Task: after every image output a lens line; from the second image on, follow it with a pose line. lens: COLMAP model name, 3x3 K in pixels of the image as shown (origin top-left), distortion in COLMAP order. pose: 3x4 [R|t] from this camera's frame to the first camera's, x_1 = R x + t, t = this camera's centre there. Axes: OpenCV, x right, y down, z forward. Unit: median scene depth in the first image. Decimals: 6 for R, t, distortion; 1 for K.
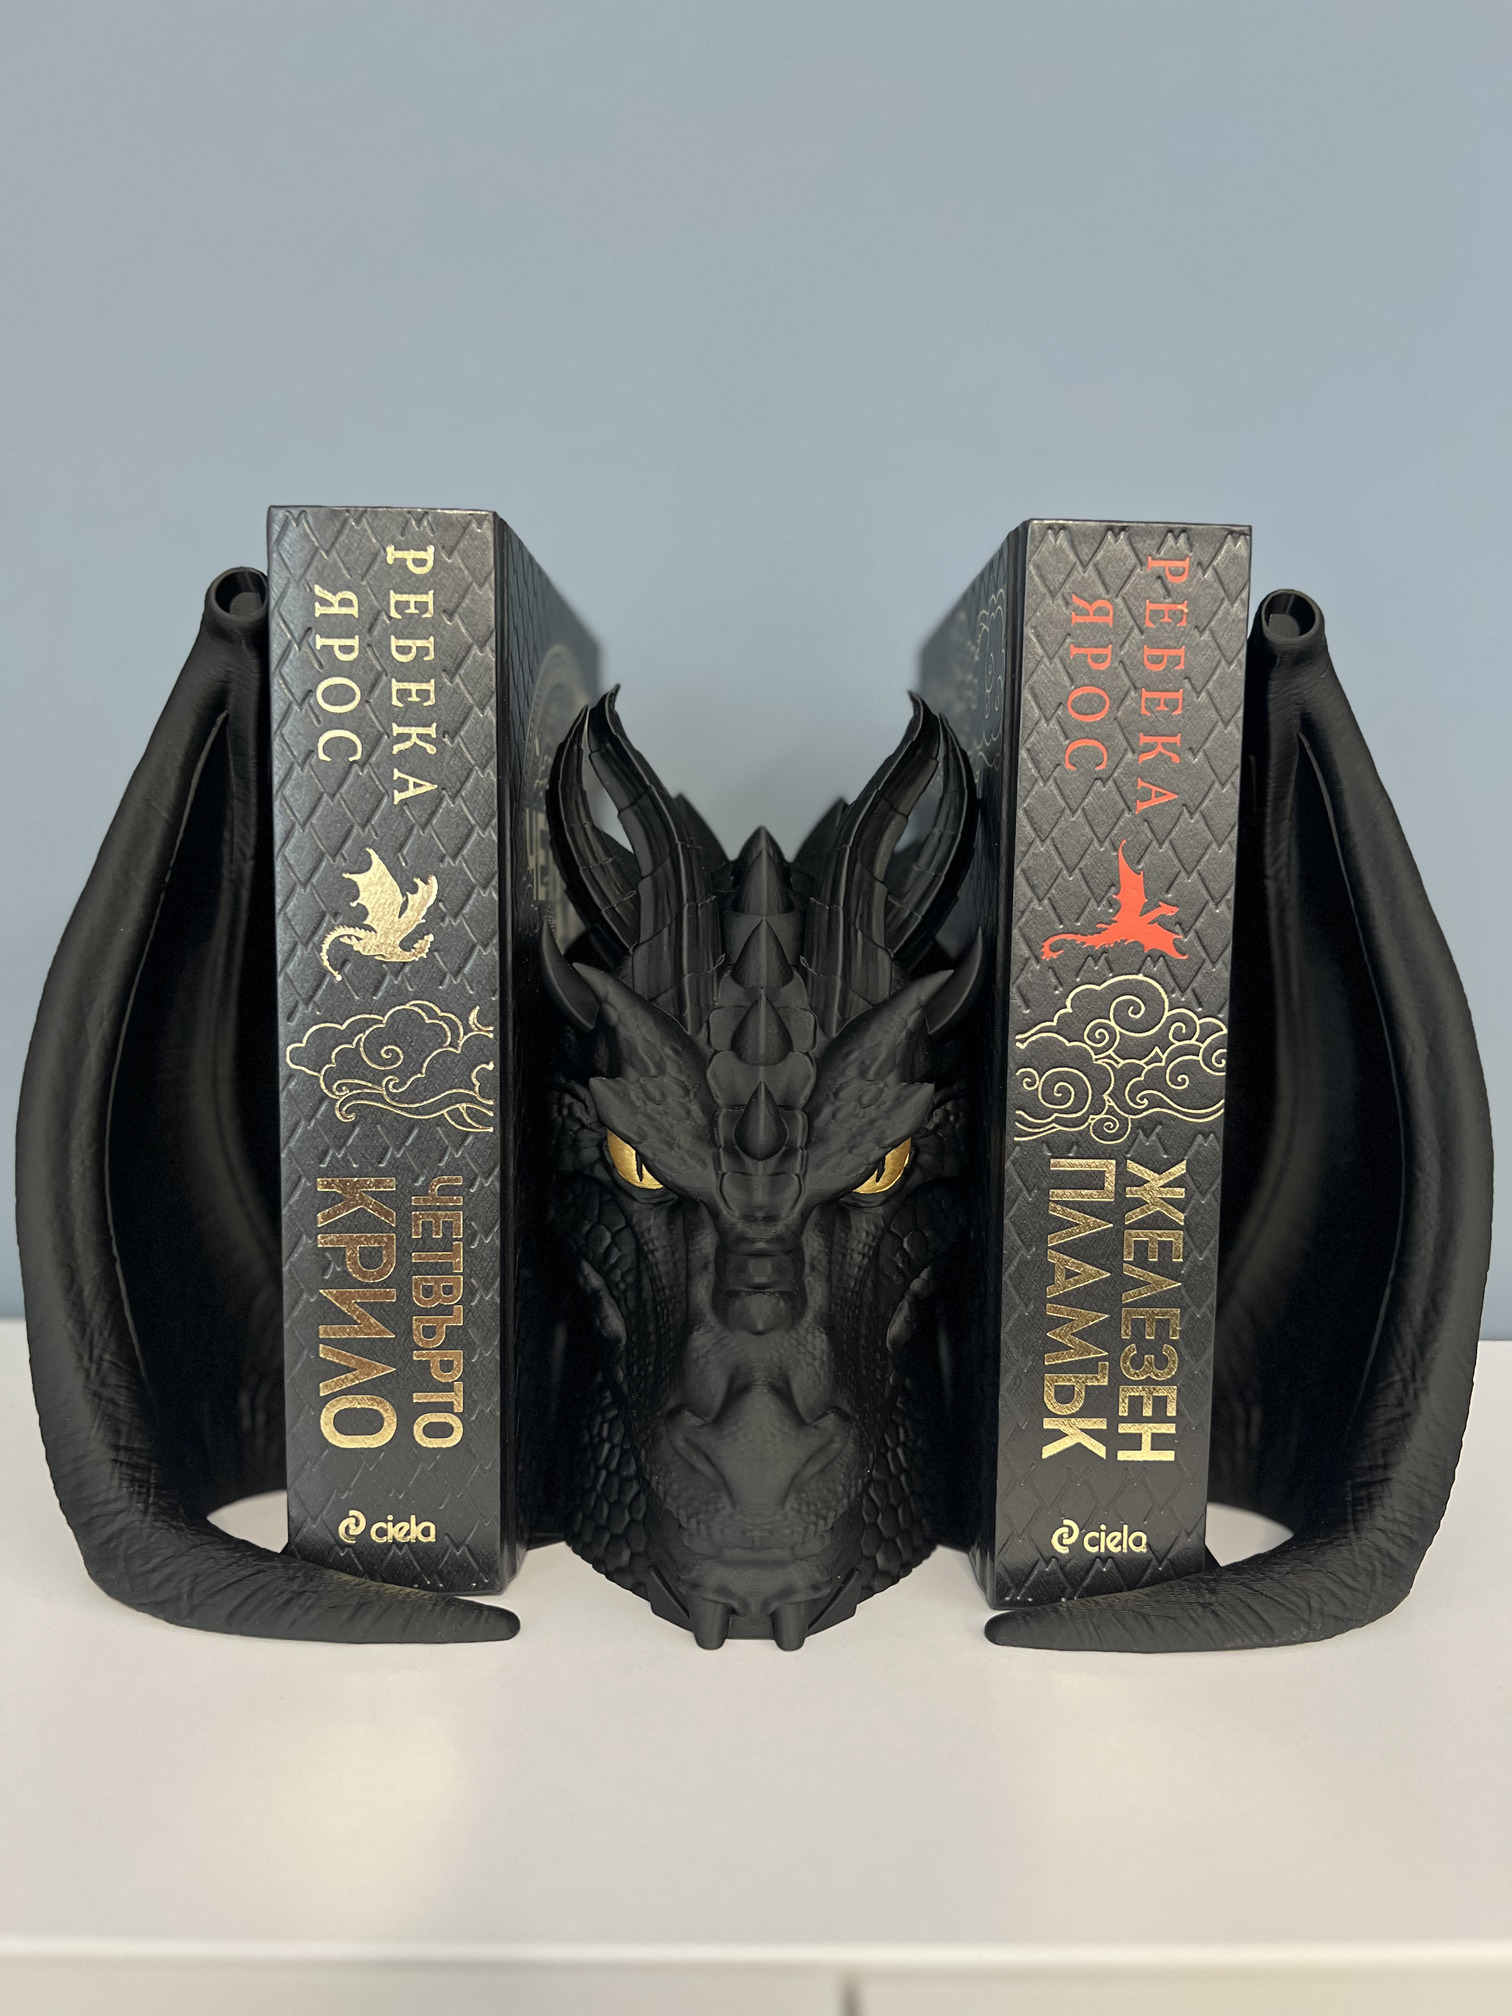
lens RADIAL K [[1576.6, 0, 751.0], [0, 1576.6, 1022.9], [0, 0, 1]] dist [0.042341, -0.069470]
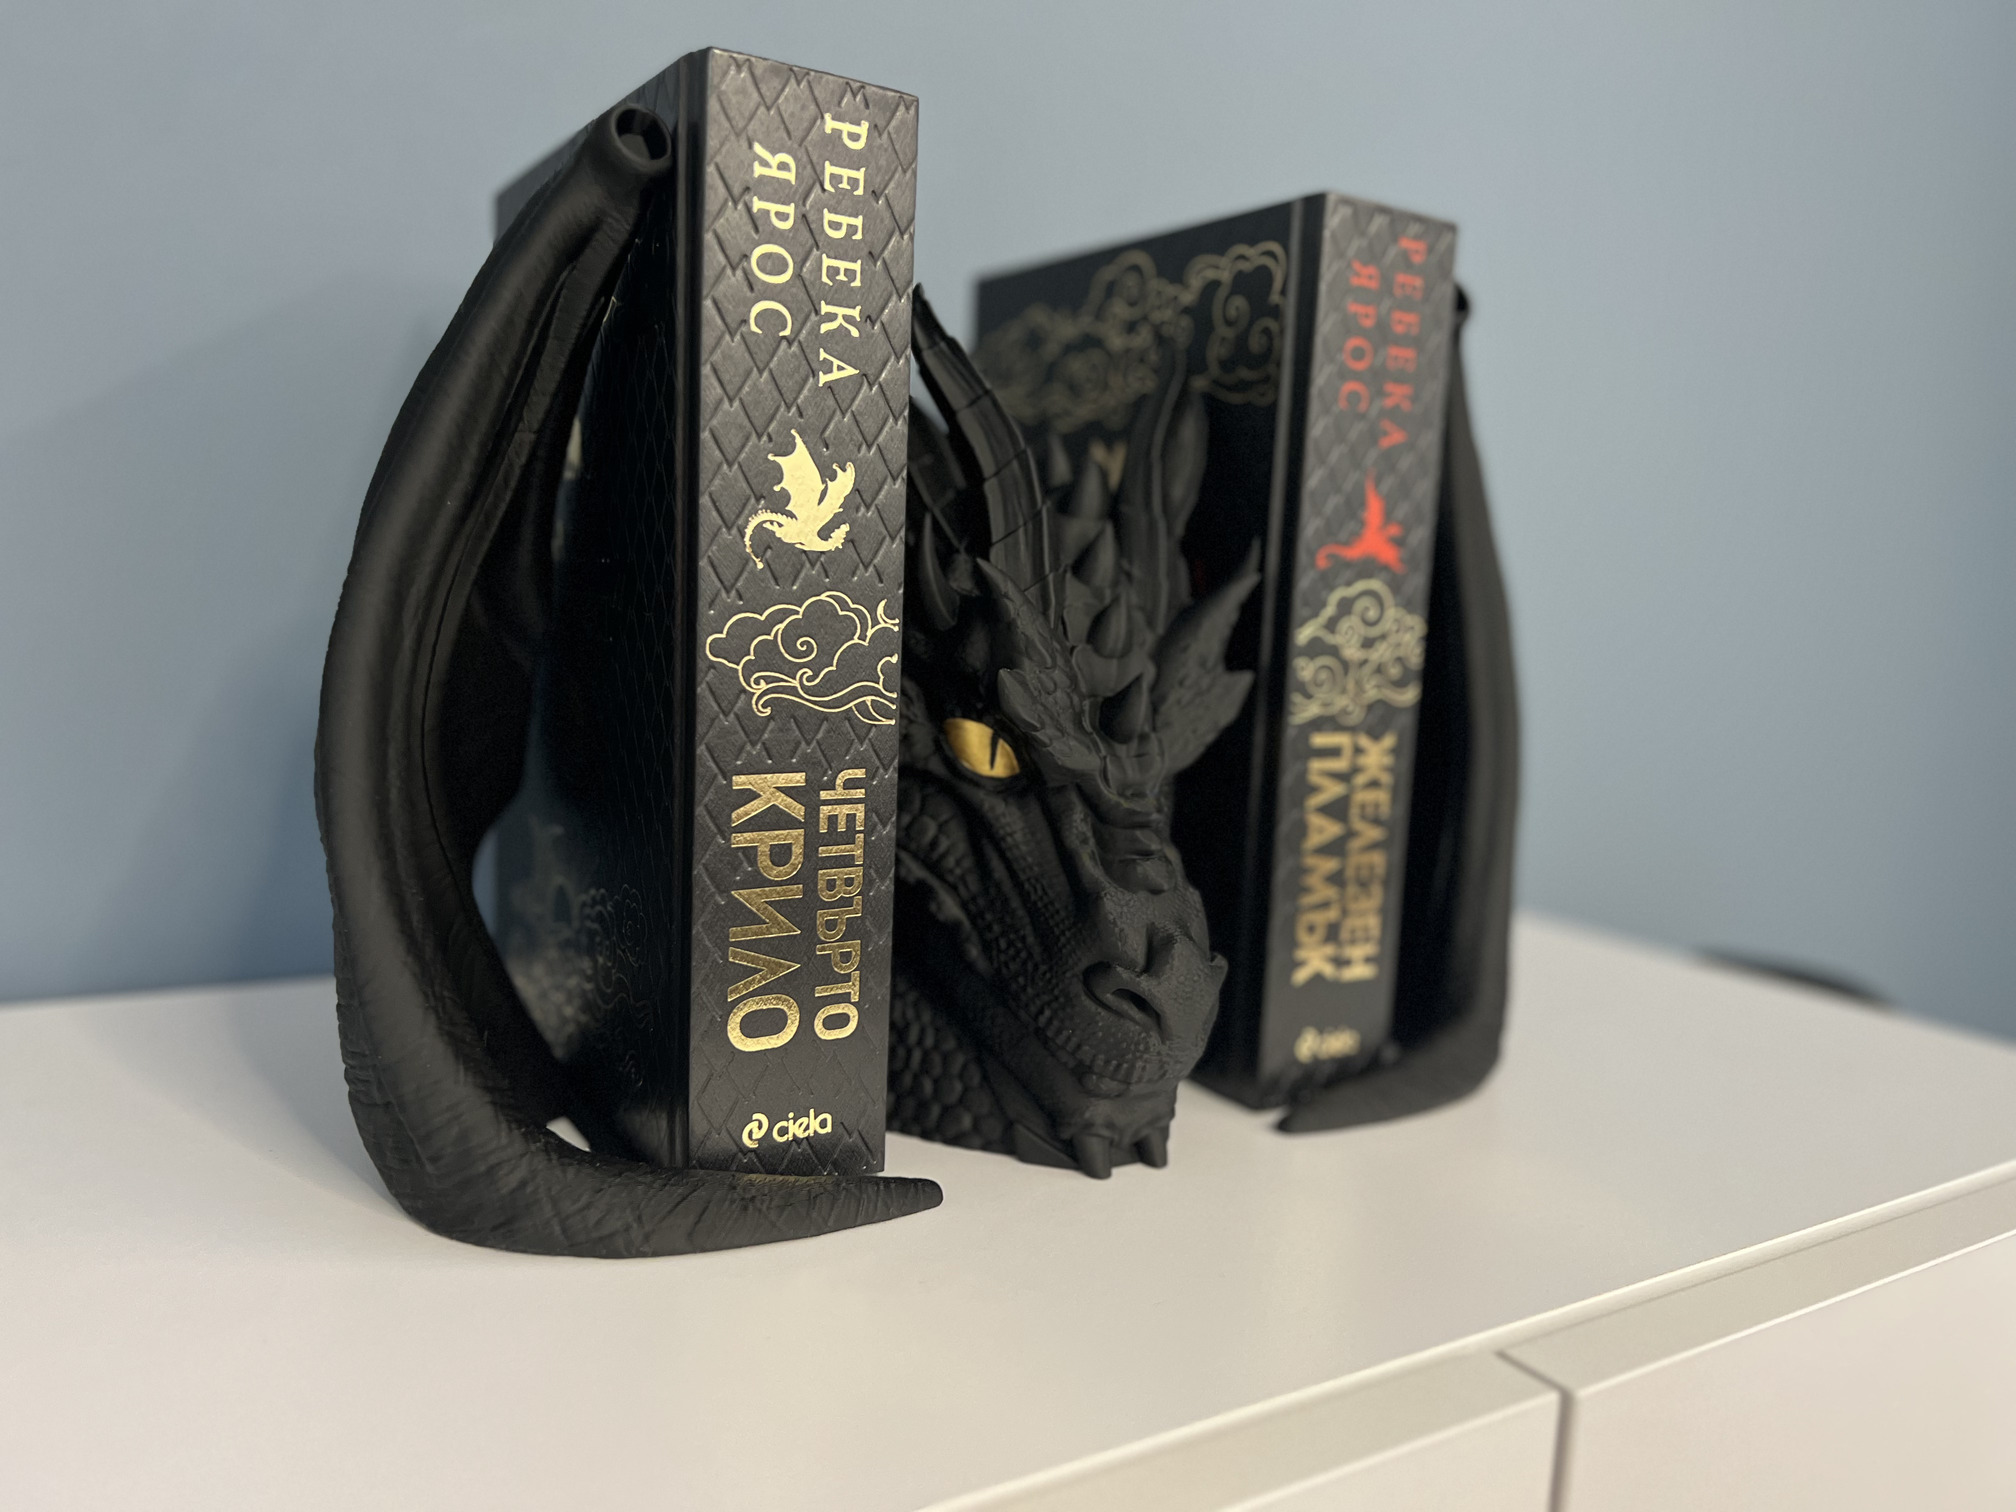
lens RADIAL K [[1576.6, 0, 1035.2], [0, 1576.6, 760.6], [0, 0, 1]] dist [0.042341, -0.069470]
pose [[0.845829, -0.035236, 0.532289, -0.629549], [0.001492, 0.997969, 0.063692, 0.028729], [-0.533452, -0.053078, 0.844163, 0.097420]]
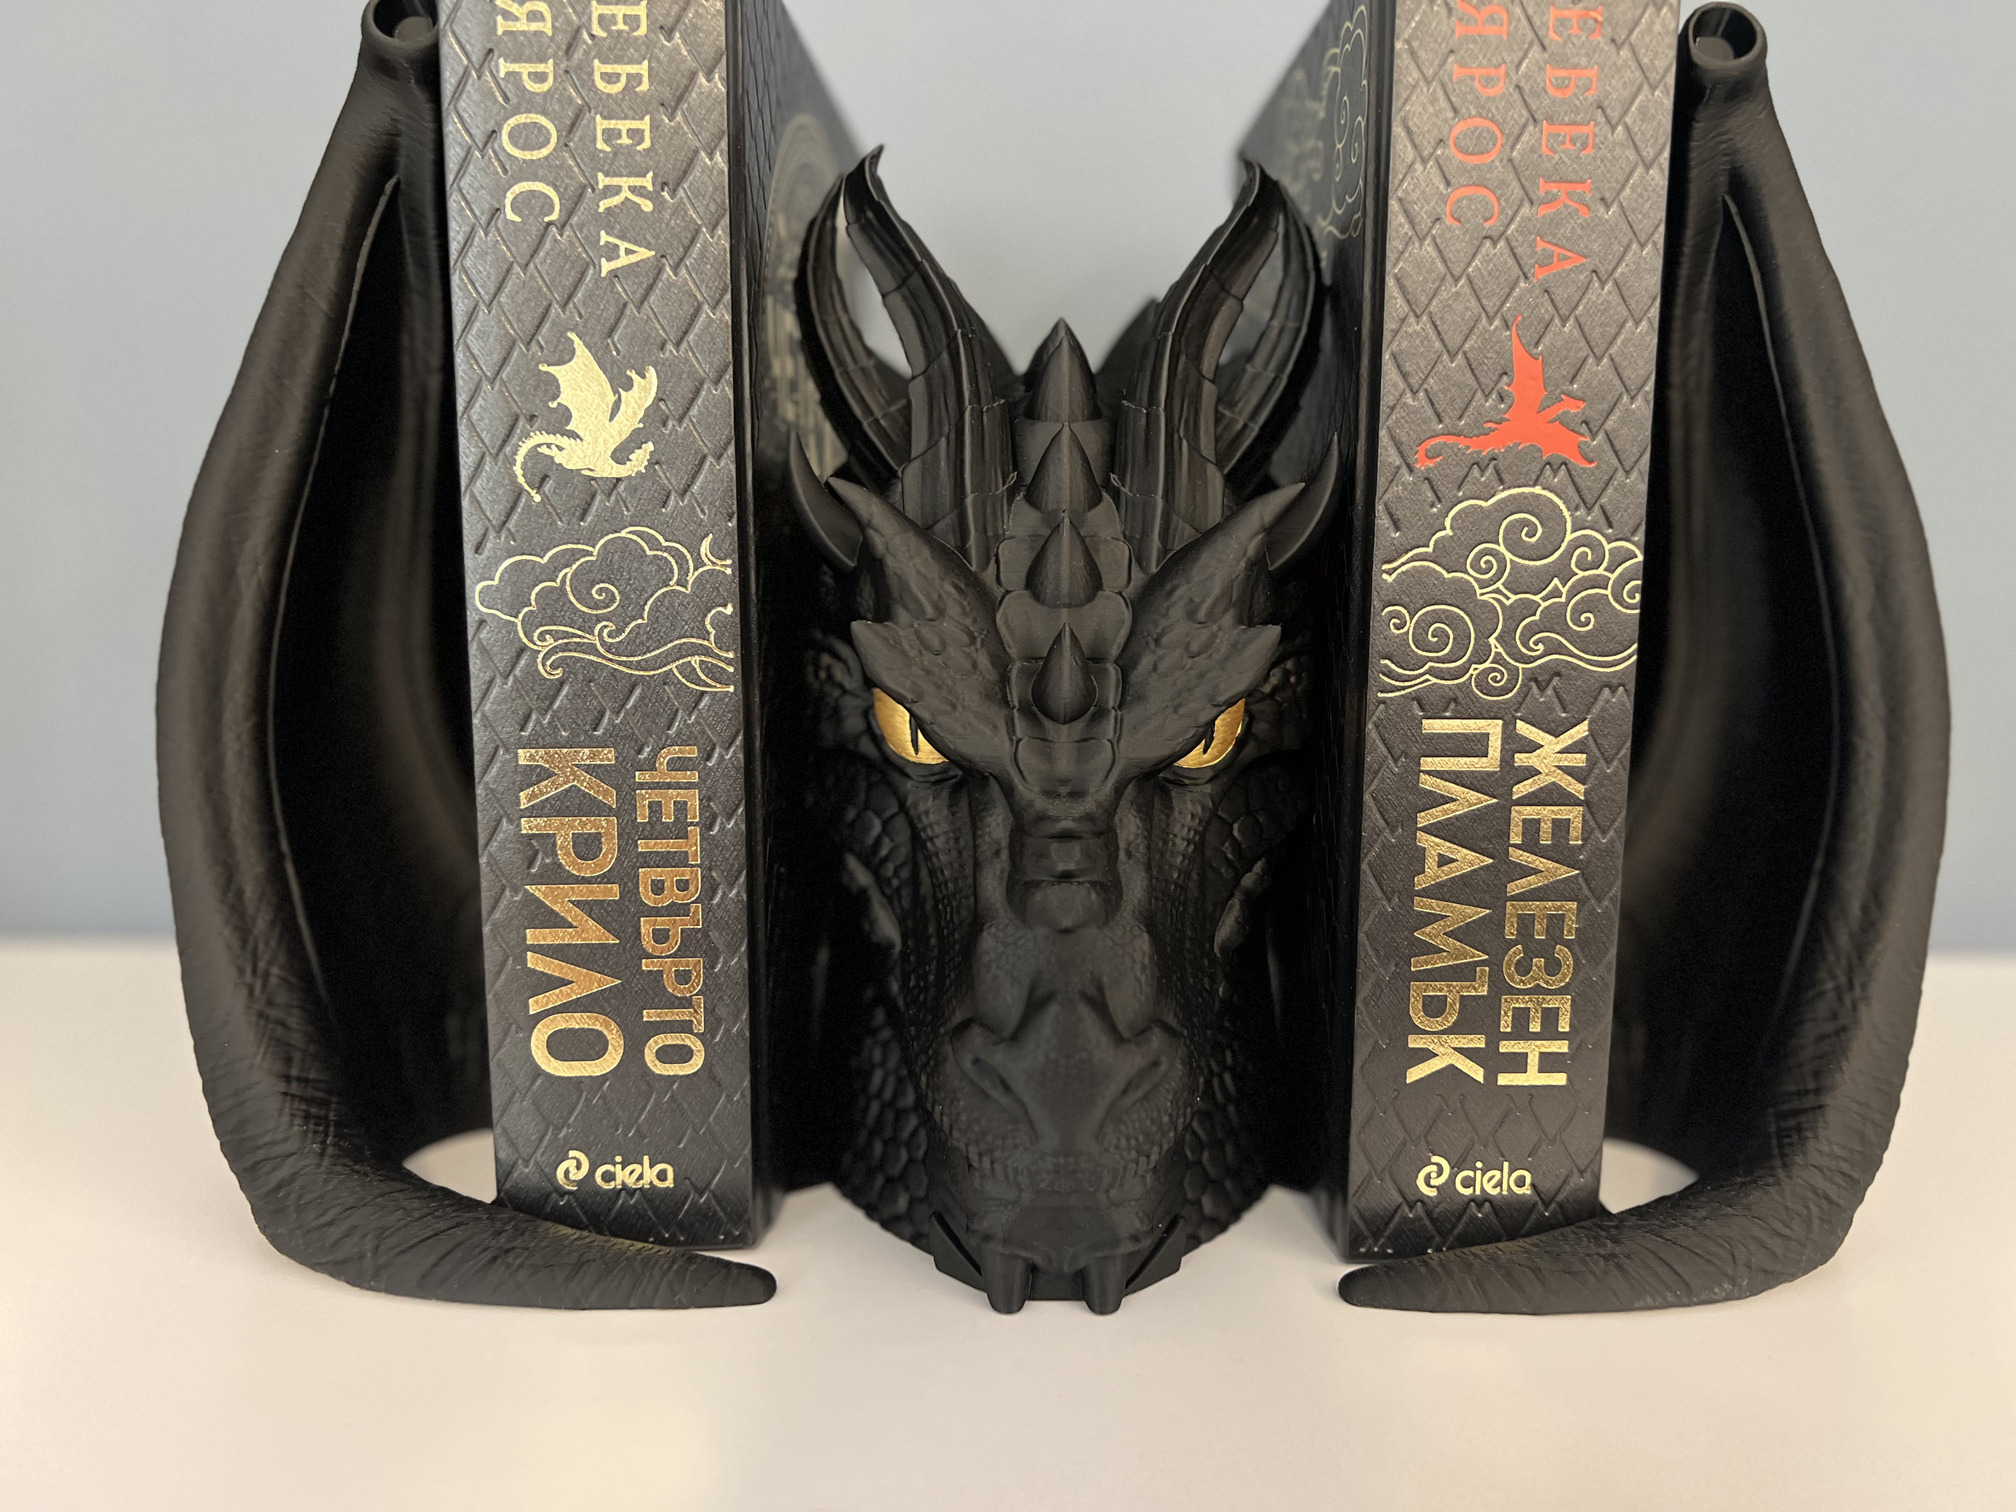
lens RADIAL K [[1576.6, 0, 1016.1], [0, 1576.6, 759.2], [0, 0, 1]] dist [0.042341, -0.069470]
pose [[0.999977, -0.006661, -0.001389, -0.017491], [0.006726, 0.998532, 0.053748, 0.061652], [0.001029, -0.053756, 0.998554, 0.188295]]
